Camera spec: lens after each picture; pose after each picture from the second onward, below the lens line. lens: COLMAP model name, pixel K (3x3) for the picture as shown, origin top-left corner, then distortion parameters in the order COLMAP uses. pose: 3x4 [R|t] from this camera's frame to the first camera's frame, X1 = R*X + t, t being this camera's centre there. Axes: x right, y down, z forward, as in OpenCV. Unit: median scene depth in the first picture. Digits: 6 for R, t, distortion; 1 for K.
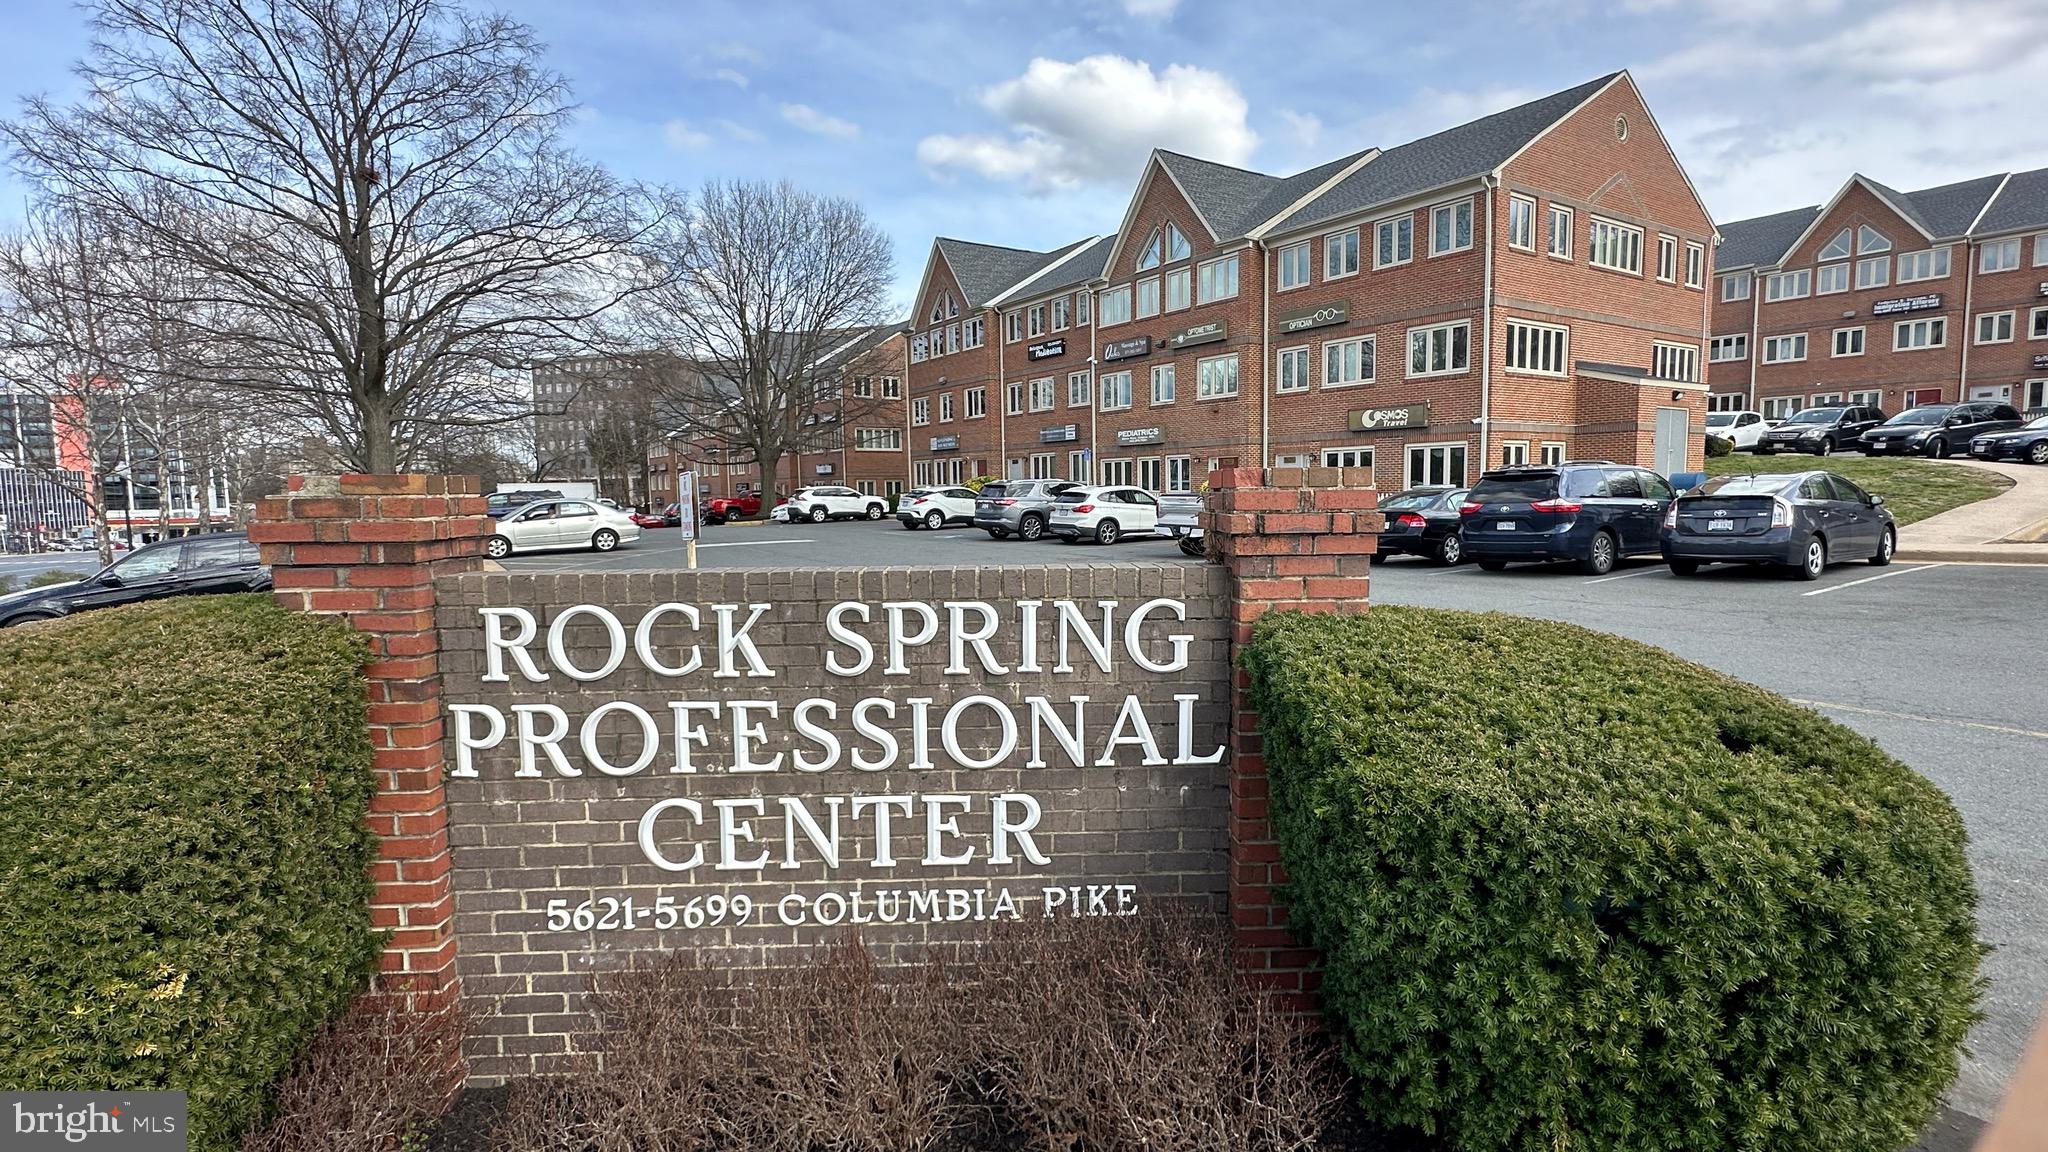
lens RADIAL K [[969.4, 0, 1024.0], [0, 969.4, 576.0], [0, 0, 1]] dist [-0.004530, -0.000069]
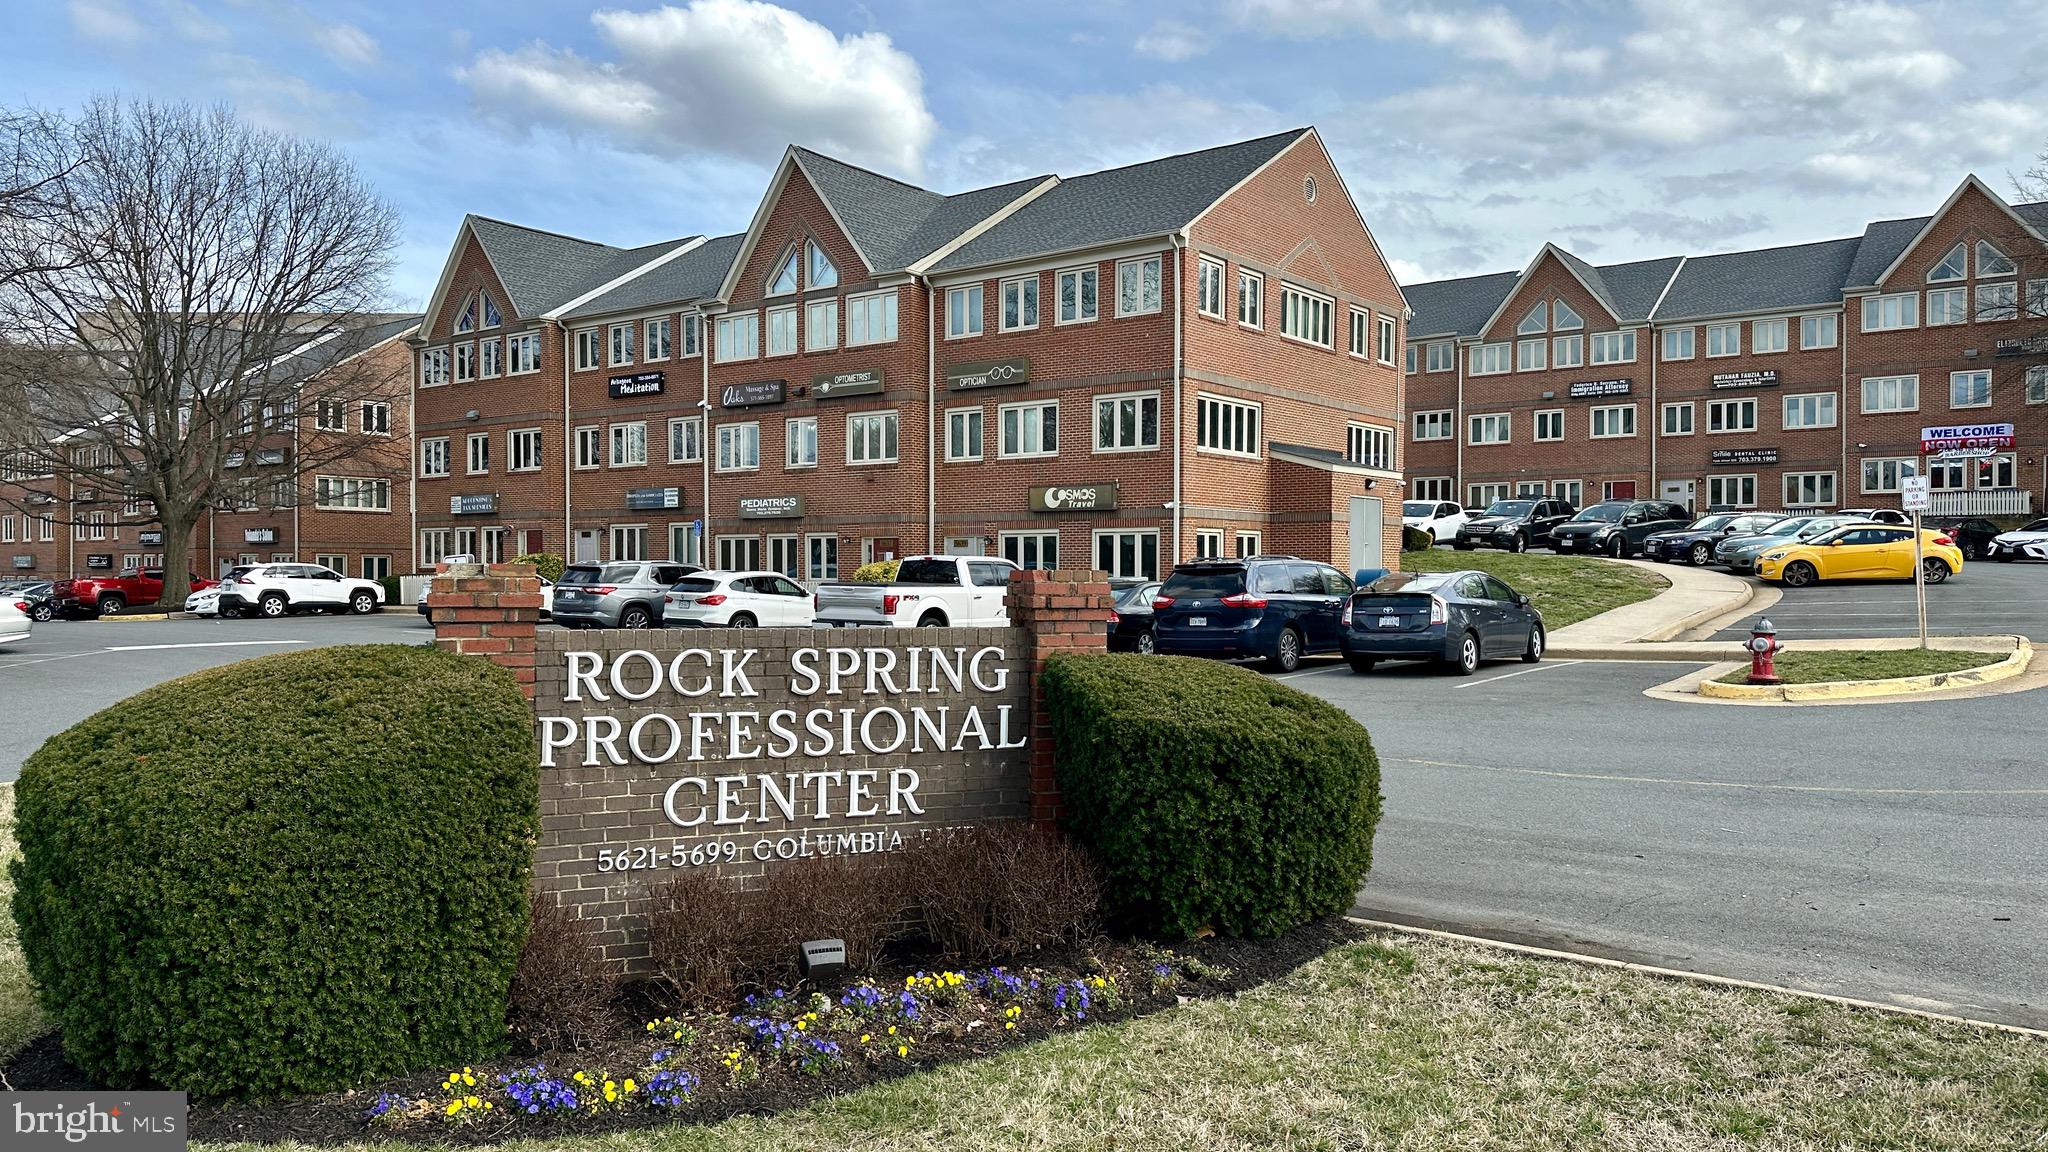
lens RADIAL K [[1375.9, 0, 1024.0], [0, 1375.9, 576.0], [0, 0, 1]] dist [0.107480, -0.000062]
pose [[0.946343, 0.017500, 0.322691, -0.061861], [0.011272, 0.996138, -0.087079, 0.011824], [-0.322969, 0.086044, 0.942490, -0.136624]]
